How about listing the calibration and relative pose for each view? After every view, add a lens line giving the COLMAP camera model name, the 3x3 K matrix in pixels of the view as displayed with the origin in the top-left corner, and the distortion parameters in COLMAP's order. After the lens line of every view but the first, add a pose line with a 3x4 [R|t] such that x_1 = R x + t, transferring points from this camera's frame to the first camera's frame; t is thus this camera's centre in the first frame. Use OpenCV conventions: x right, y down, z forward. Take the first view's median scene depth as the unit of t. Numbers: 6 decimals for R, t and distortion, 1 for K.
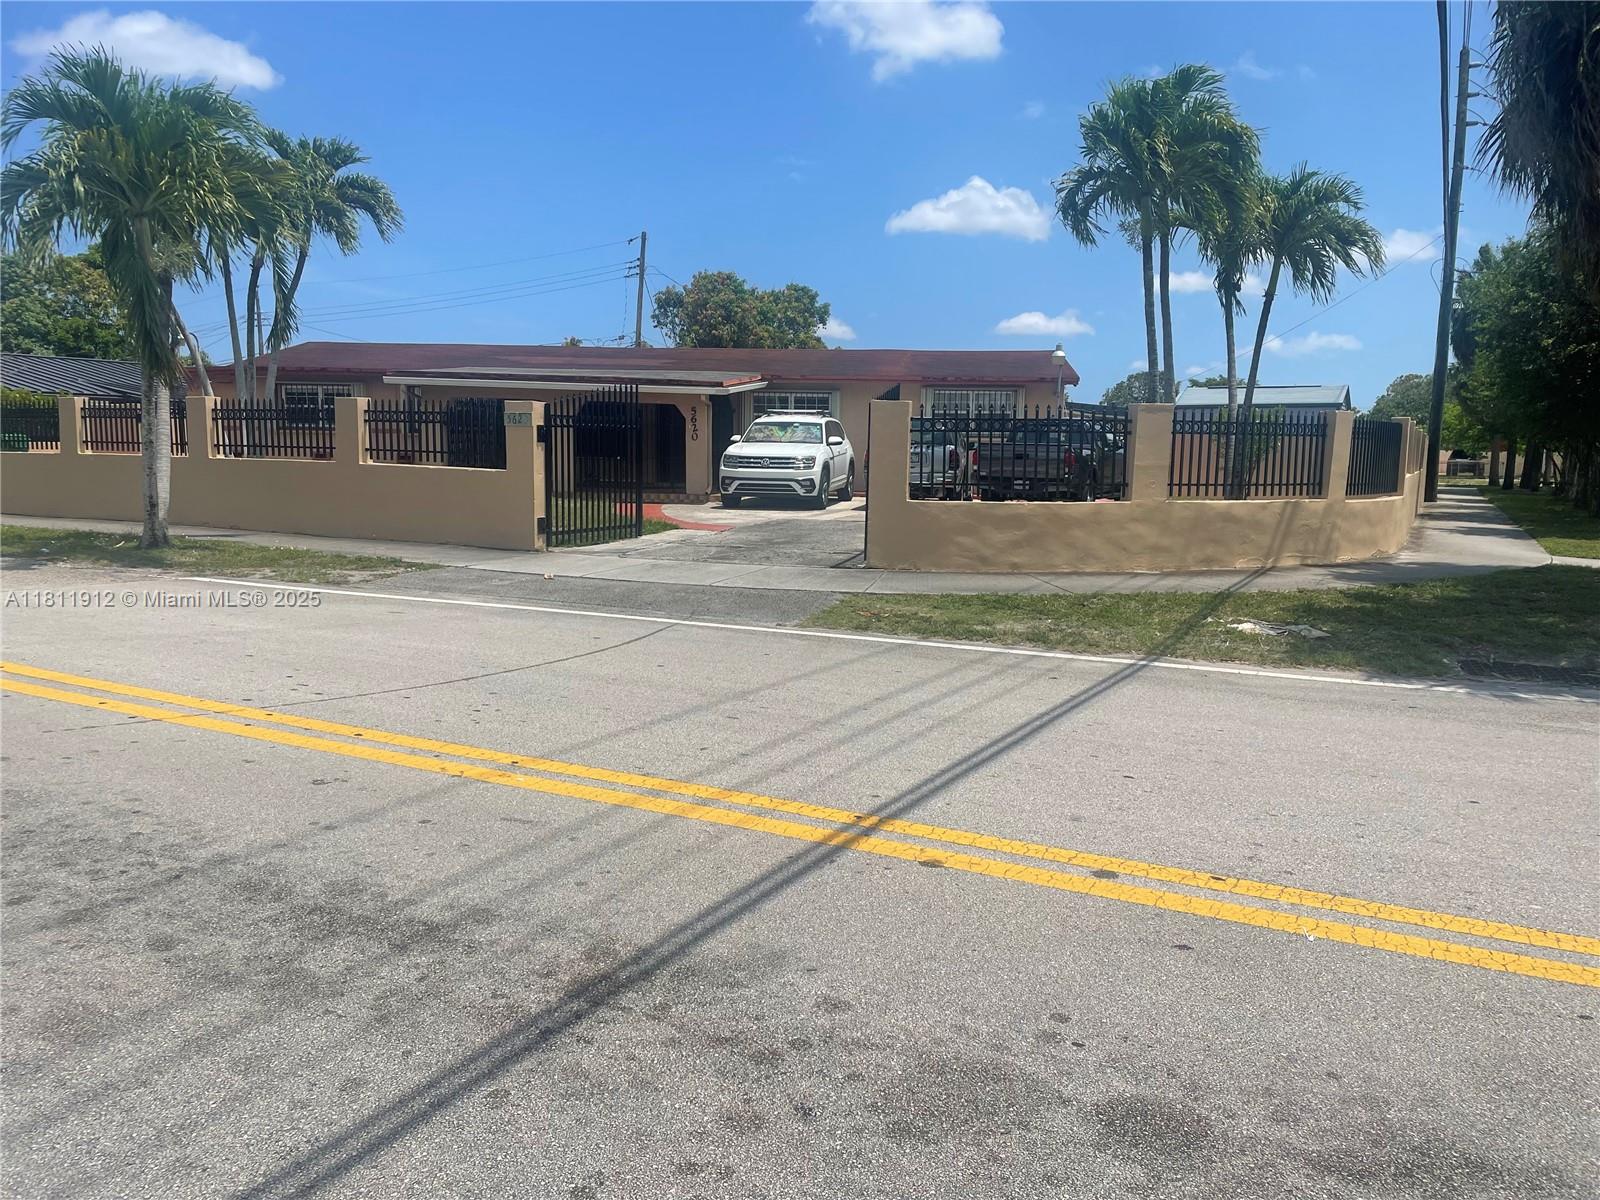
lens RADIAL K [[1217.0, 0, 800.0], [0, 1217.0, 600.0], [0, 0, 1]] dist [0.003816, -0.008241]
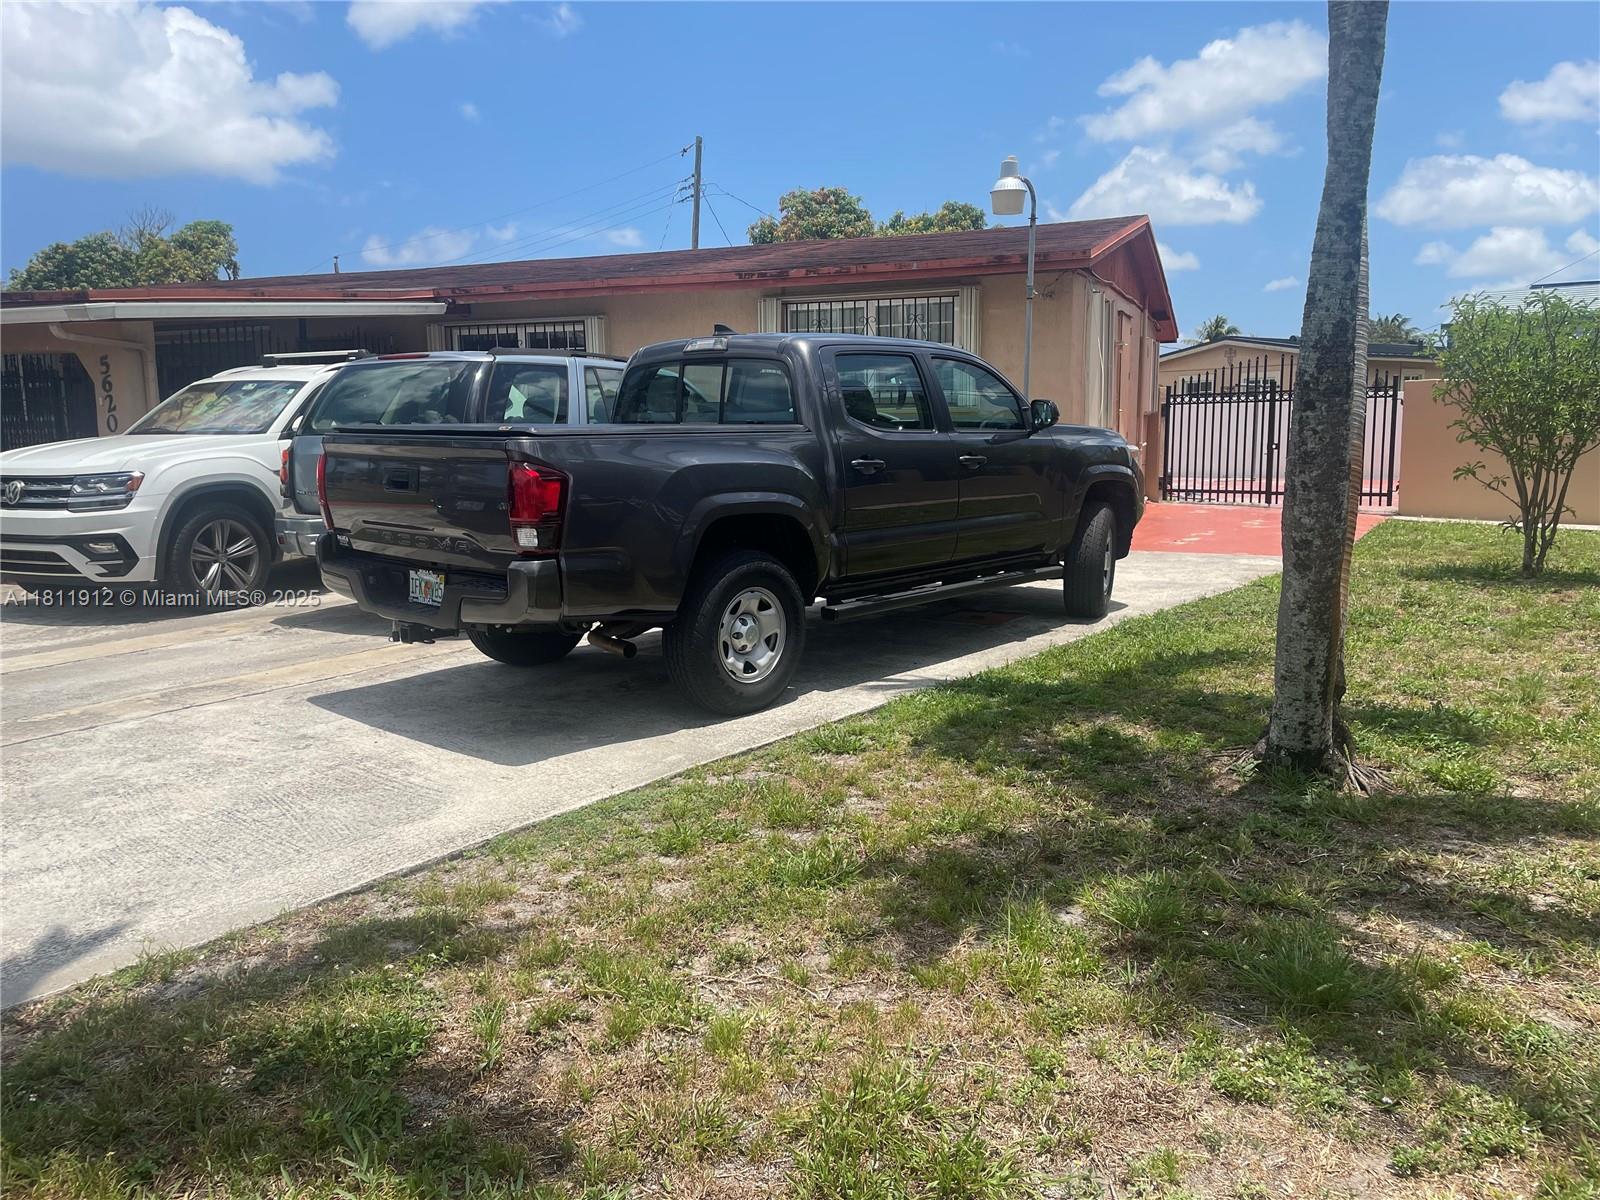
lens RADIAL K [[1217.0, 0, 800.0], [0, 1217.0, 600.0], [0, 0, 1]] dist [0.003816, -0.008241]
pose [[0.965626, 0.006949, -0.259843, 0.268697], [-0.001638, 0.999785, 0.020653, -0.080037], [0.259930, -0.019517, 0.965430, 0.639550]]
